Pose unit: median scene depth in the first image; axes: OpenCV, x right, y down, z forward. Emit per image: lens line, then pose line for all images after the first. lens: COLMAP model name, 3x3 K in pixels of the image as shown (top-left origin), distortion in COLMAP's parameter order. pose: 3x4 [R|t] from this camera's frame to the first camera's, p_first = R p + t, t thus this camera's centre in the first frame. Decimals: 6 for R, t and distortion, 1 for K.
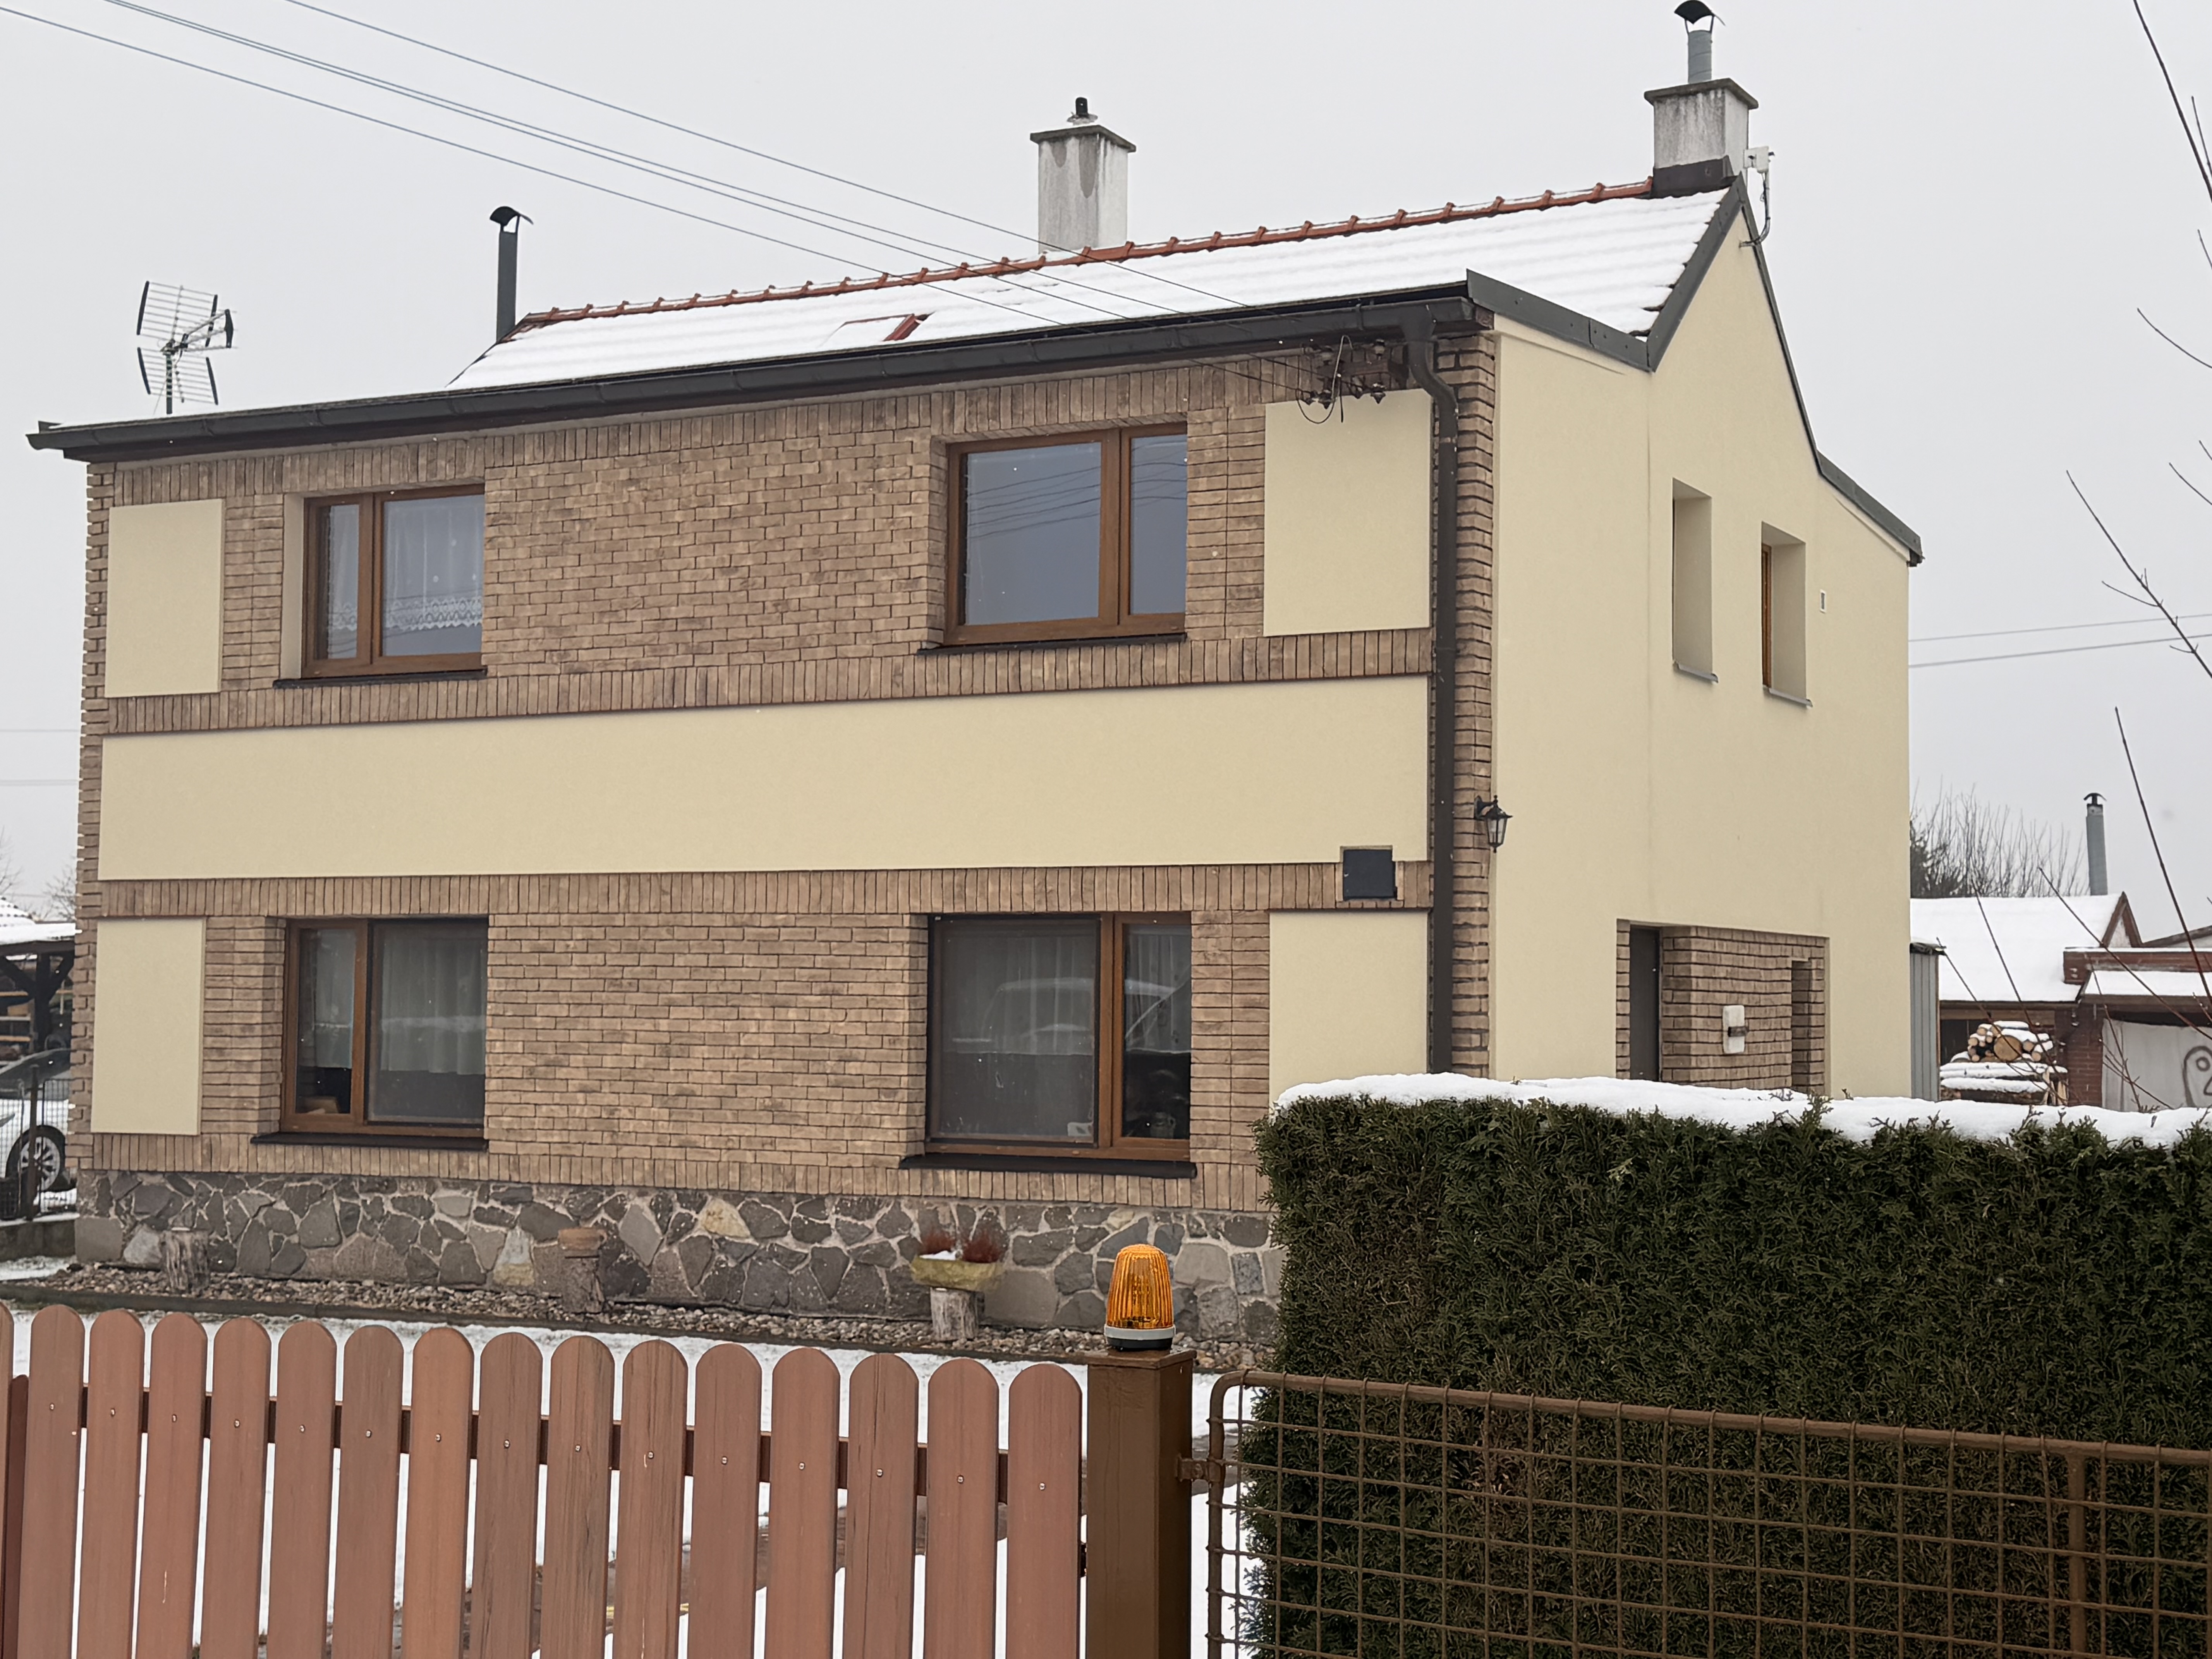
lens RADIAL K [[3011.2, 0, 1106.0], [0, 3011.2, 829.5], [0, 0, 1]] dist [0.152363, -0.004500]
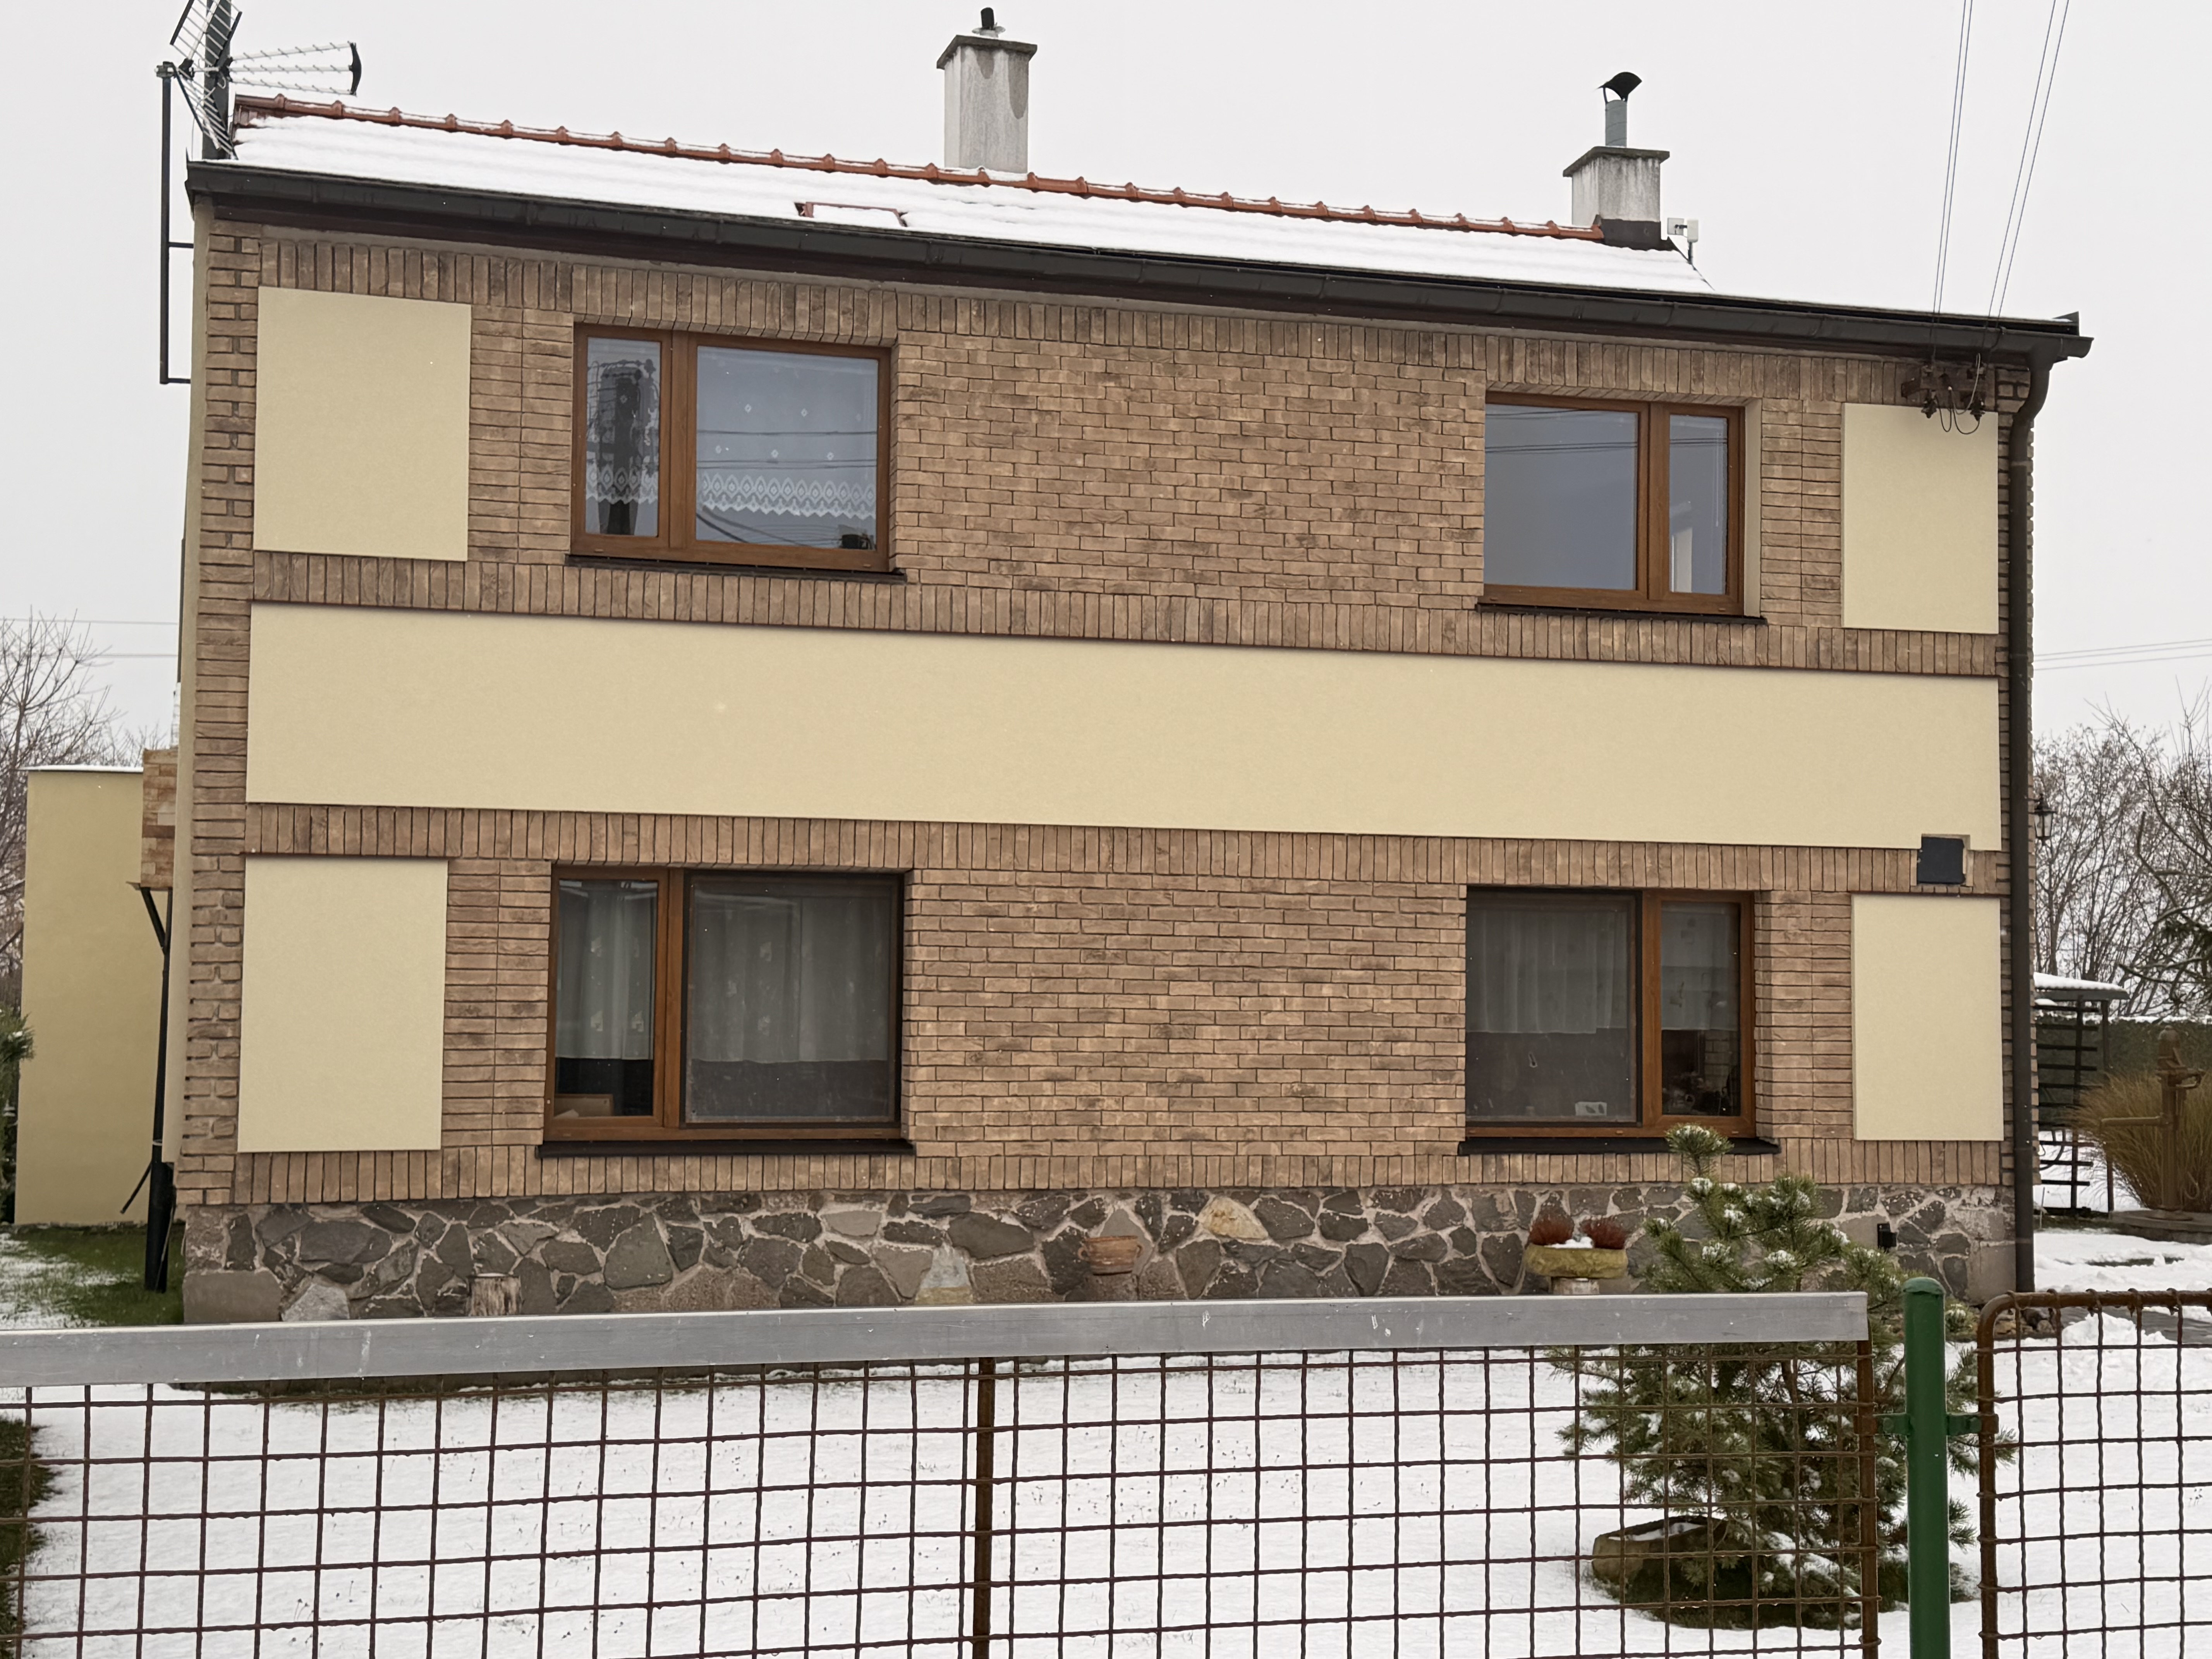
lens RADIAL K [[2875.2, 0, 1106.0], [0, 2875.2, 829.5], [0, 0, 1]] dist [0.150381, 0.013194]
pose [[0.720120, 0.040450, 0.692669, -0.739282], [-0.041954, 0.999011, -0.014723, 0.027605], [-0.692580, -0.018458, 0.721105, 0.410963]]
